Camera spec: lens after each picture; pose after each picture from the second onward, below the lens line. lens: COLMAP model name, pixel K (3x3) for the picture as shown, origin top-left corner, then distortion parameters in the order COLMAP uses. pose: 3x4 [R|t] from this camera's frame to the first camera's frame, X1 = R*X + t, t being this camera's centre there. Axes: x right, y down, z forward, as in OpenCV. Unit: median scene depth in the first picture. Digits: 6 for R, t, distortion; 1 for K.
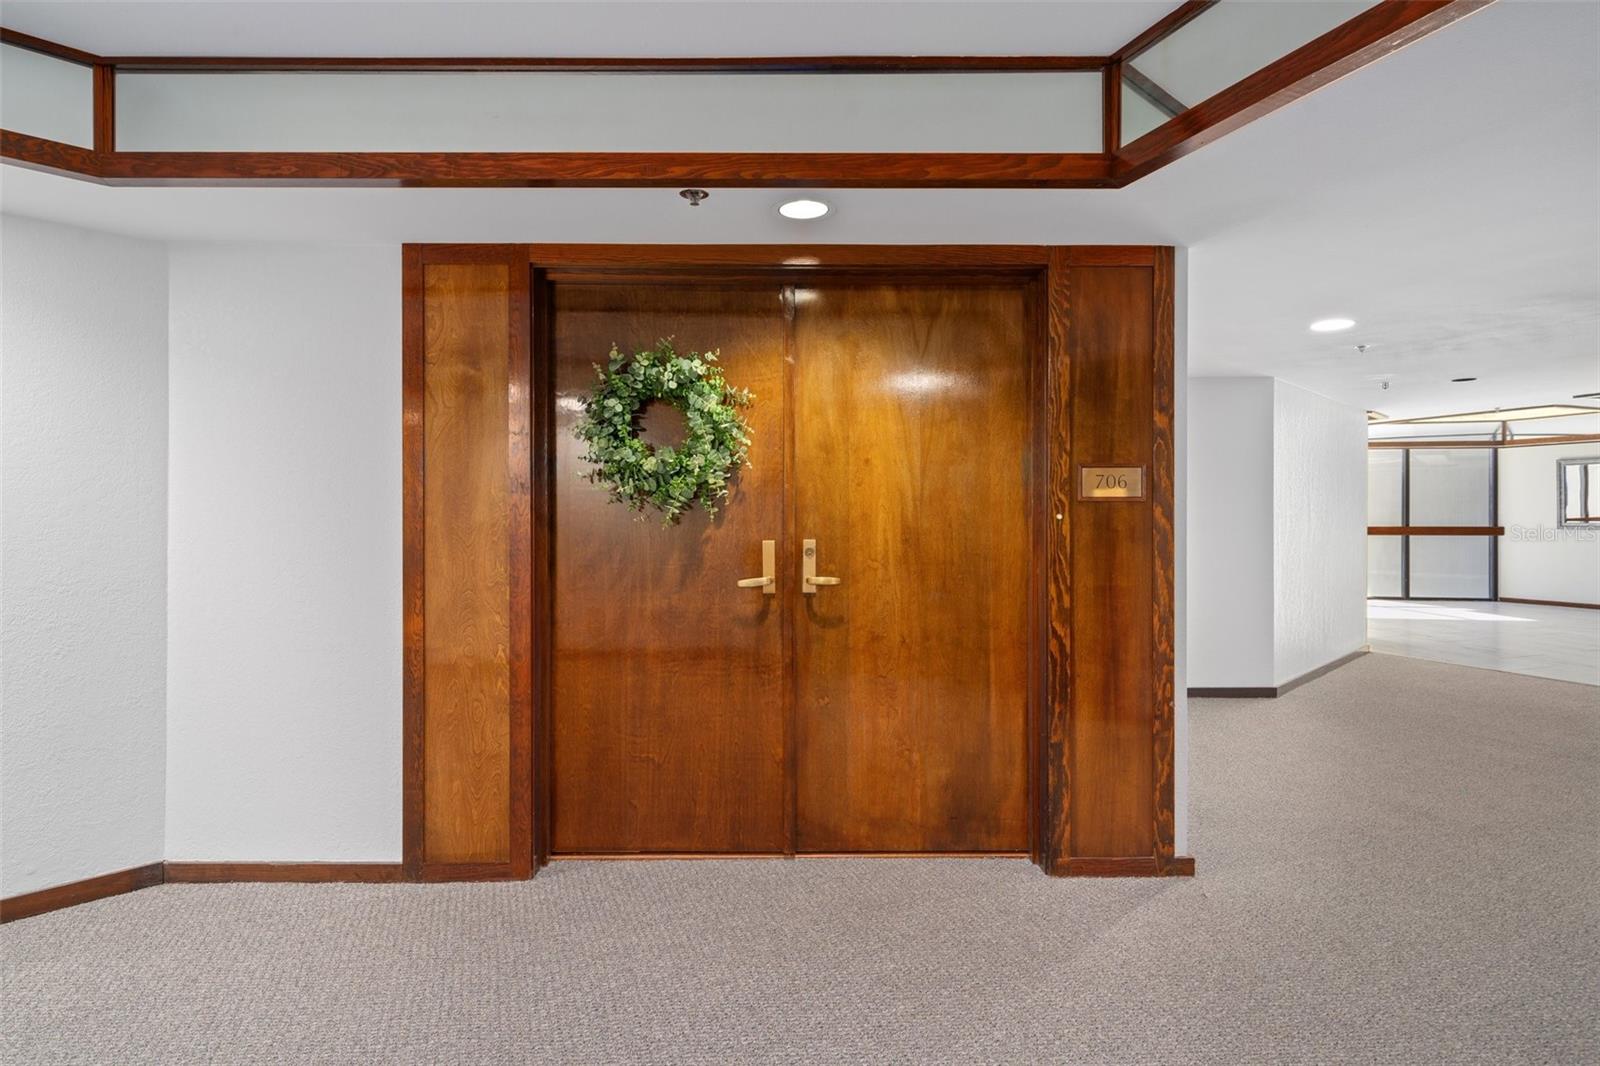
lens RADIAL K [[871.7, 0, 800.1], [0, 871.7, 521.4], [0, 0, 1]] dist [0.002644, 0.000249]
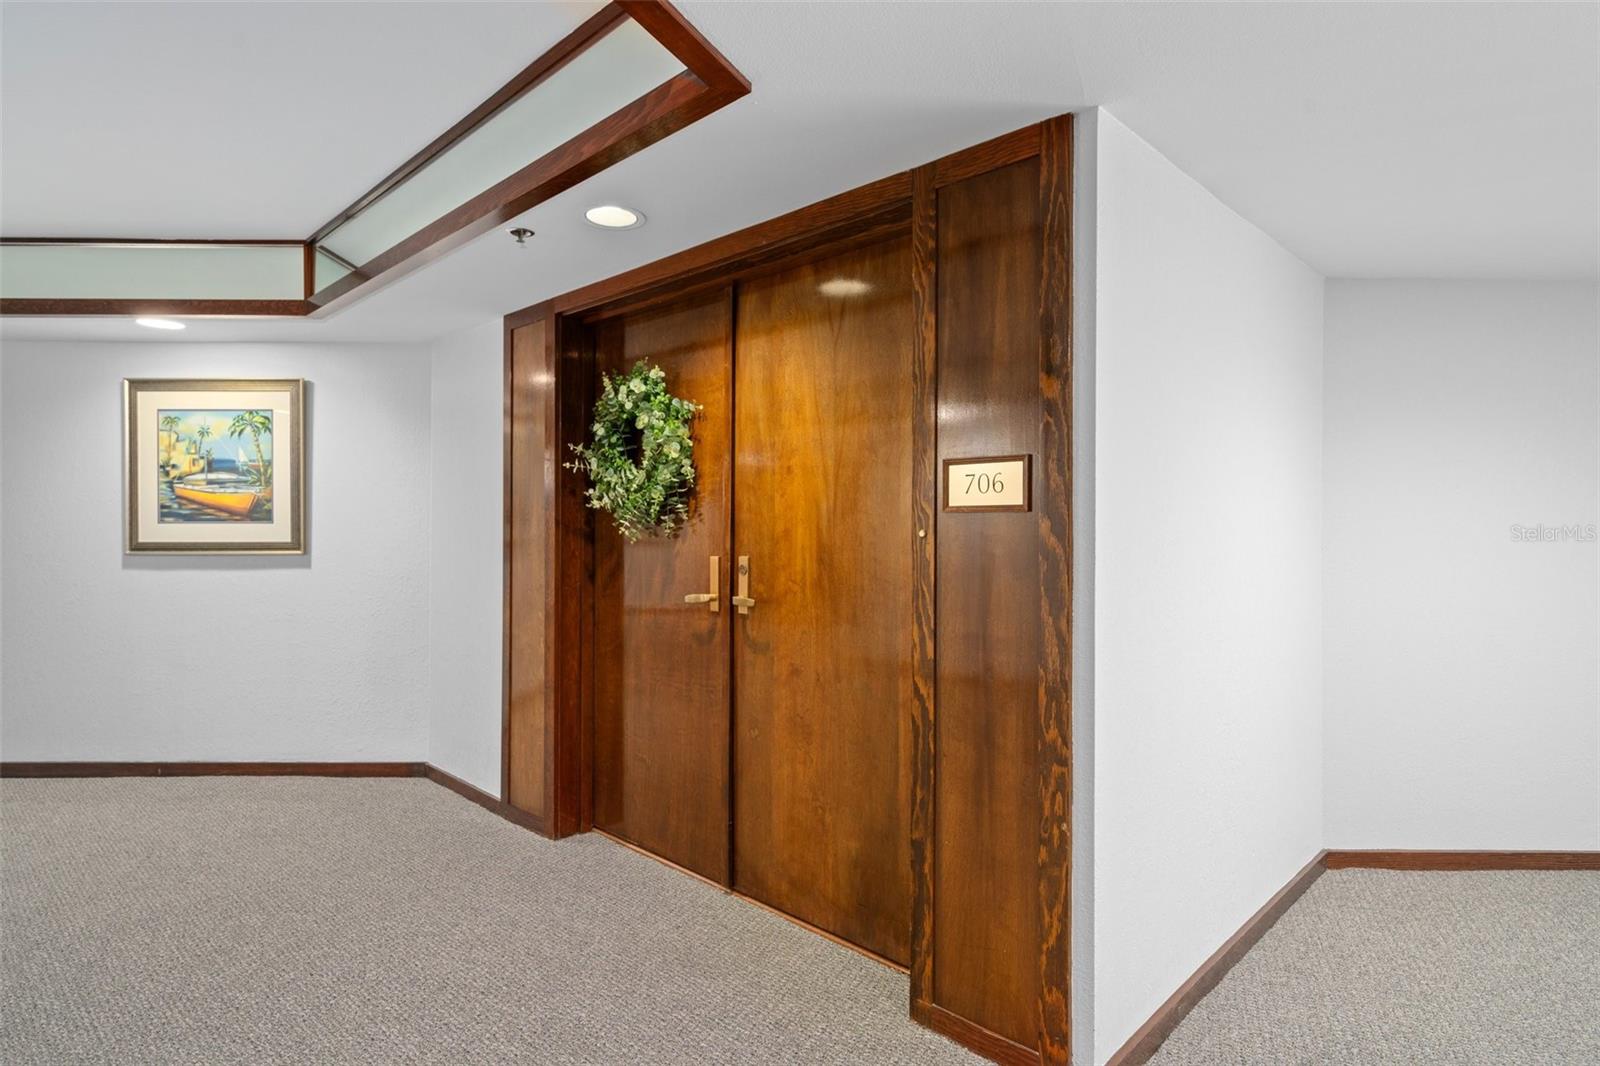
lens RADIAL K [[867.3, 0, 800.0], [0, 867.3, 533.0], [0, 0, 1]] dist [0.002505, 0.000547]
pose [[0.701763, 0.007063, -0.712375, 0.742656], [-0.009792, 0.999952, 0.000268, -0.005089], [0.712343, 0.006787, 0.701799, 0.411817]]
